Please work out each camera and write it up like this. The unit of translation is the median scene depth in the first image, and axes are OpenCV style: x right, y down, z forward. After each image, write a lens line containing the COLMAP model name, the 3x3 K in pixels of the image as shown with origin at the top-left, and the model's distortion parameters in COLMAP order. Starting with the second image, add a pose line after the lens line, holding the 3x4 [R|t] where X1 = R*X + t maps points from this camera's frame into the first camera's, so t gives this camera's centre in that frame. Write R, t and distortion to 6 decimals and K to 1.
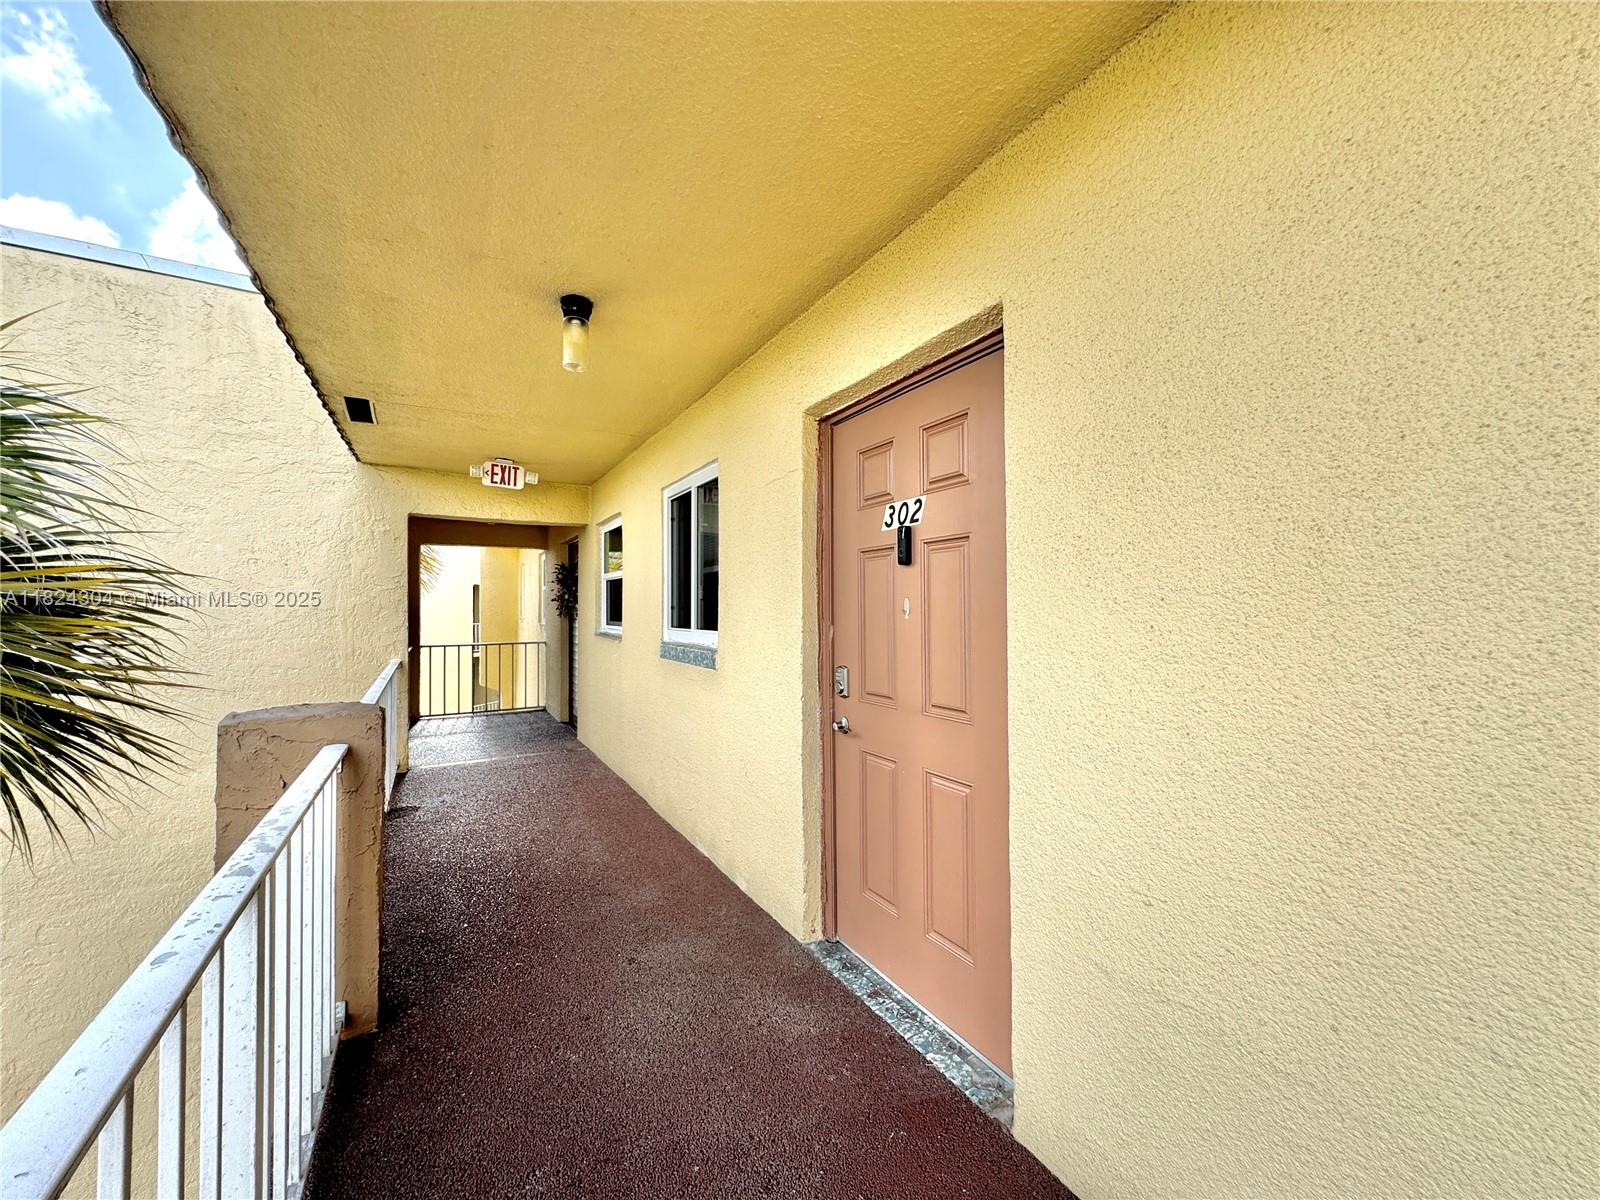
lens RADIAL K [[640.5, 0, 798.8], [0, 640.5, 600.7], [0, 0, 1]] dist [-0.003074, 0.000603]
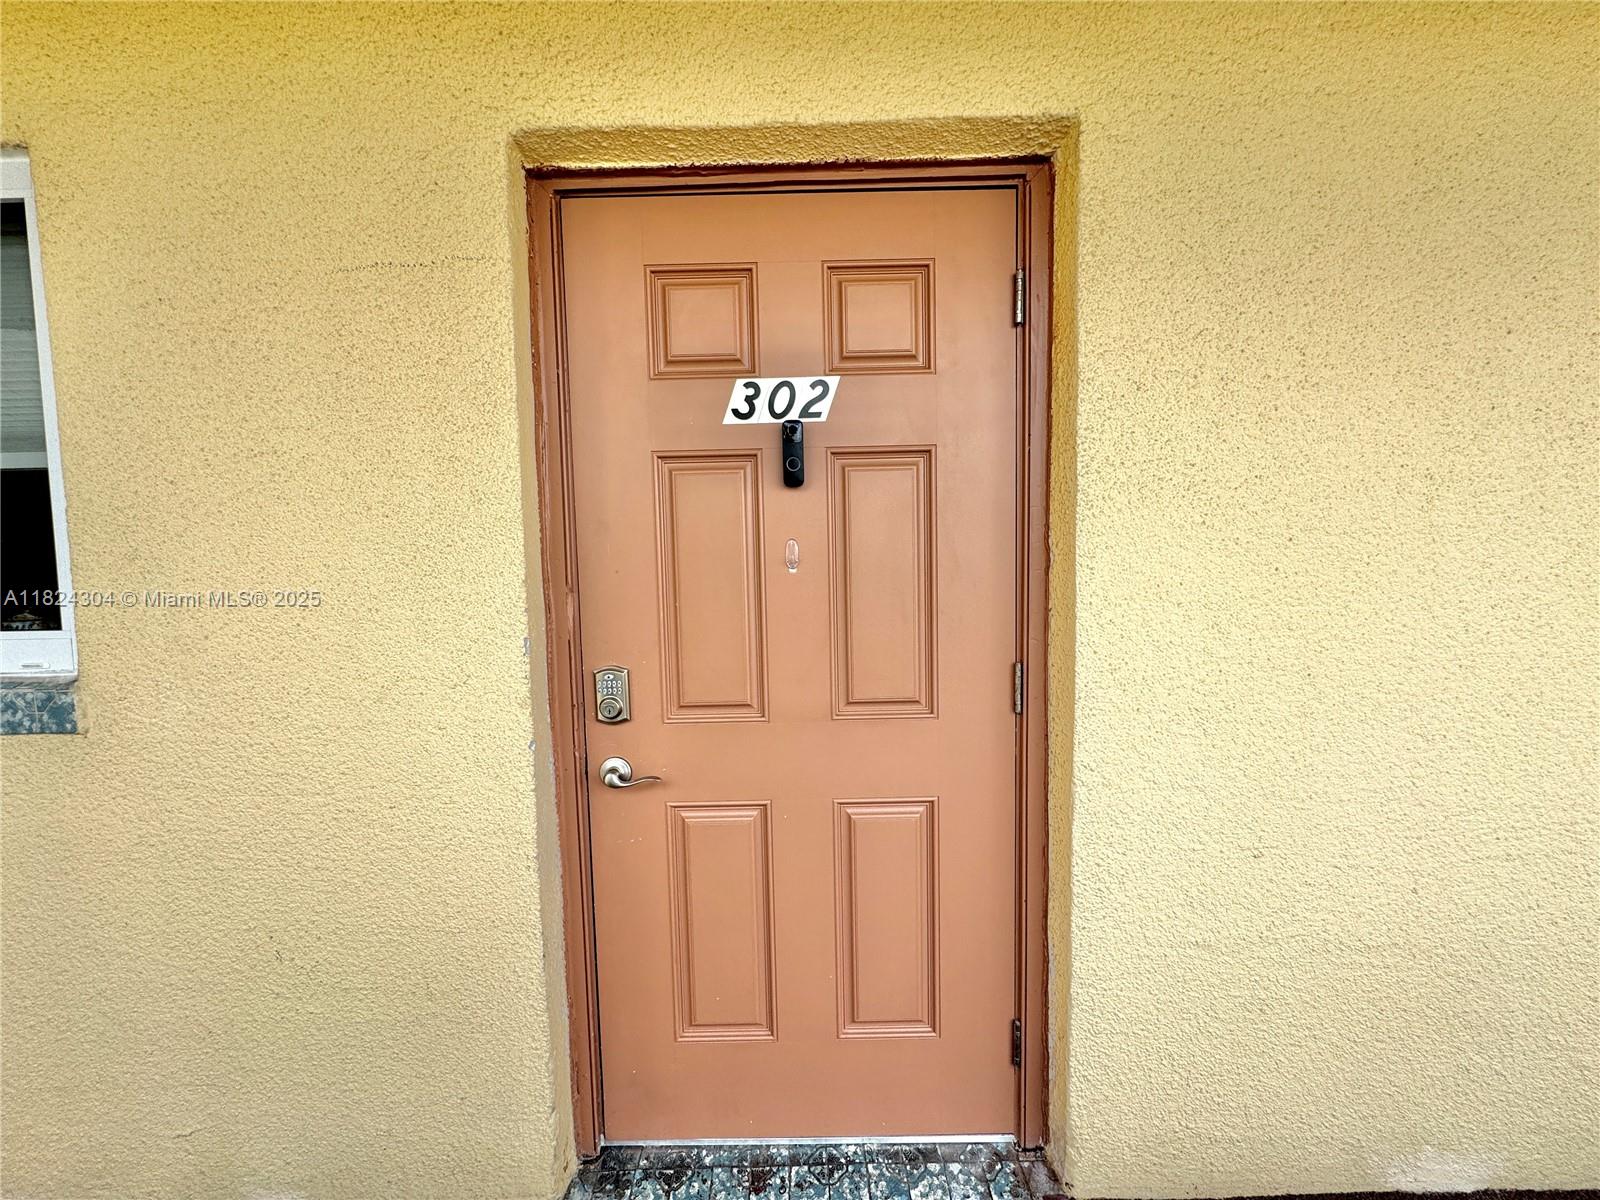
lens RADIAL K [[640.5, 0, 798.8], [0, 640.5, 600.7], [0, 0, 1]] dist [-0.003074, 0.000603]
pose [[0.492524, -0.068595, 0.867592, -0.551359], [0.006156, 0.997139, 0.075343, 0.010981], [-0.870277, -0.031767, 0.491537, 1.033985]]
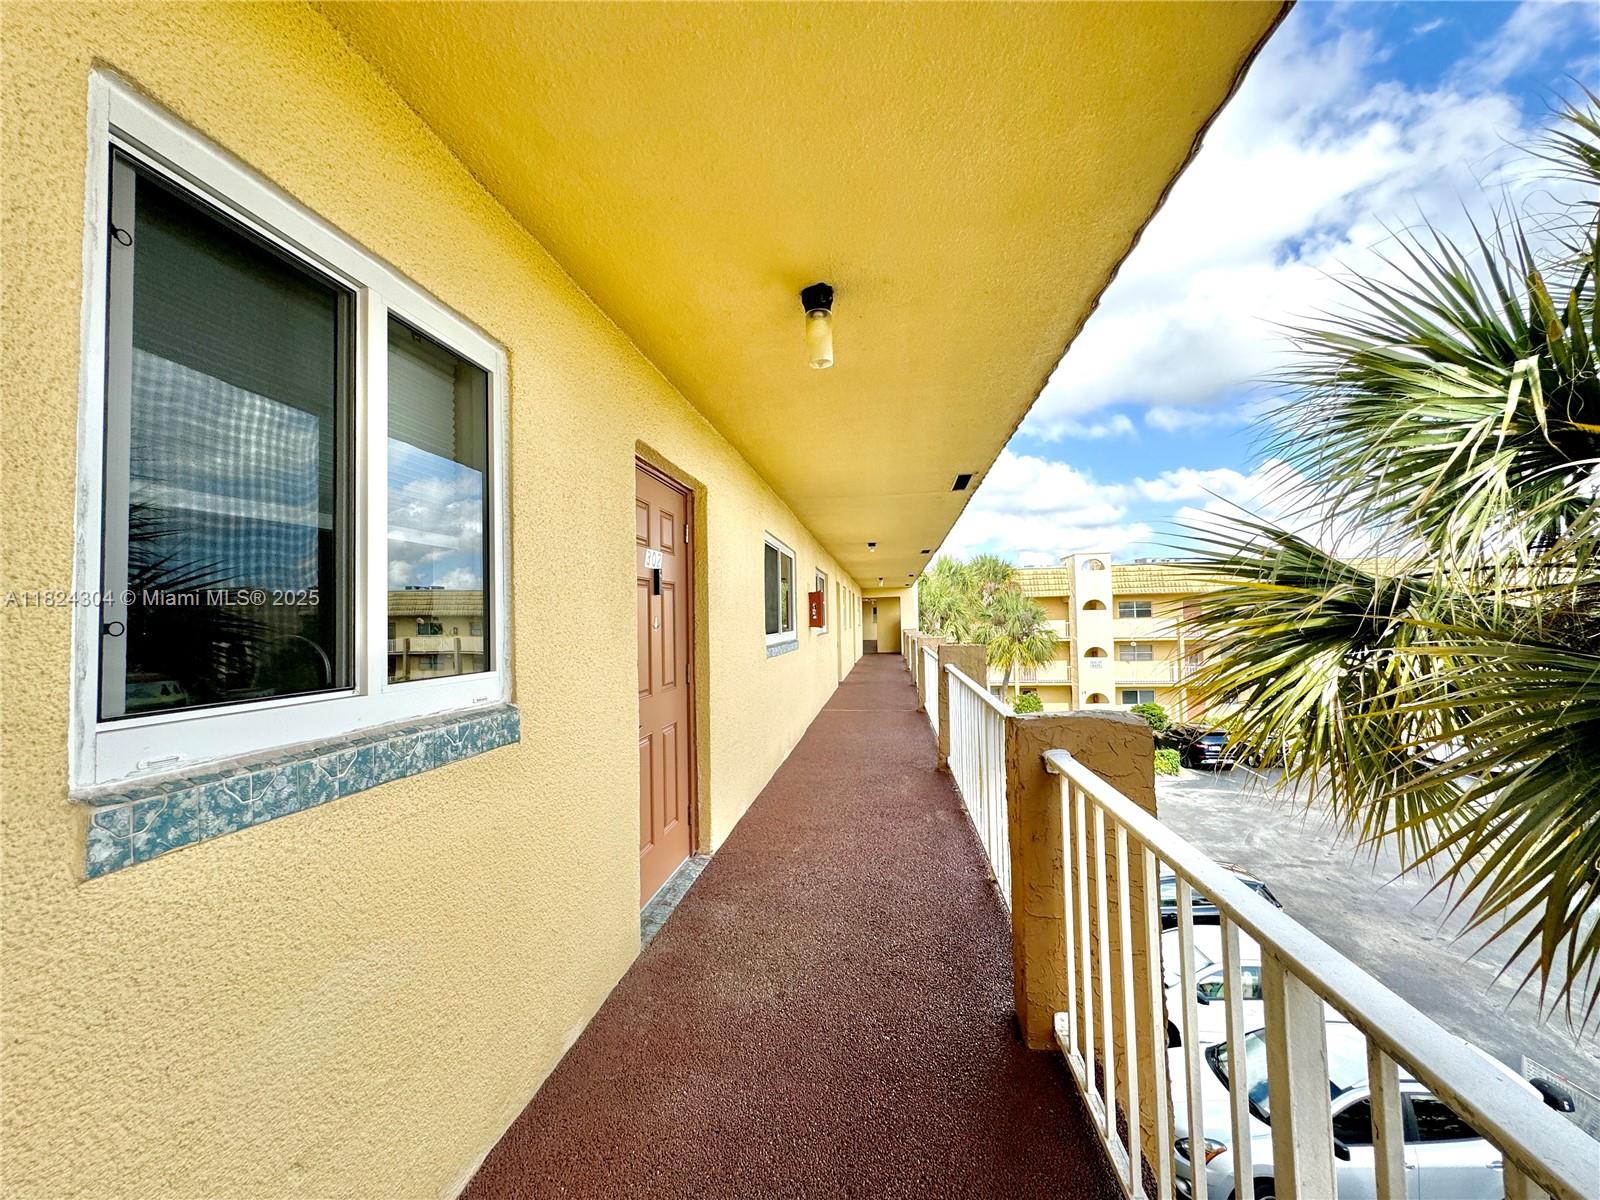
lens RADIAL K [[640.5, 0, 798.8], [0, 640.5, 600.7], [0, 0, 1]] dist [-0.003074, 0.000603]
pose [[-0.792366, 0.038113, 0.608854, -1.482416], [0.014647, 0.998947, -0.043470, 0.039707], [-0.609870, -0.025526, -0.792090, 2.949008]]
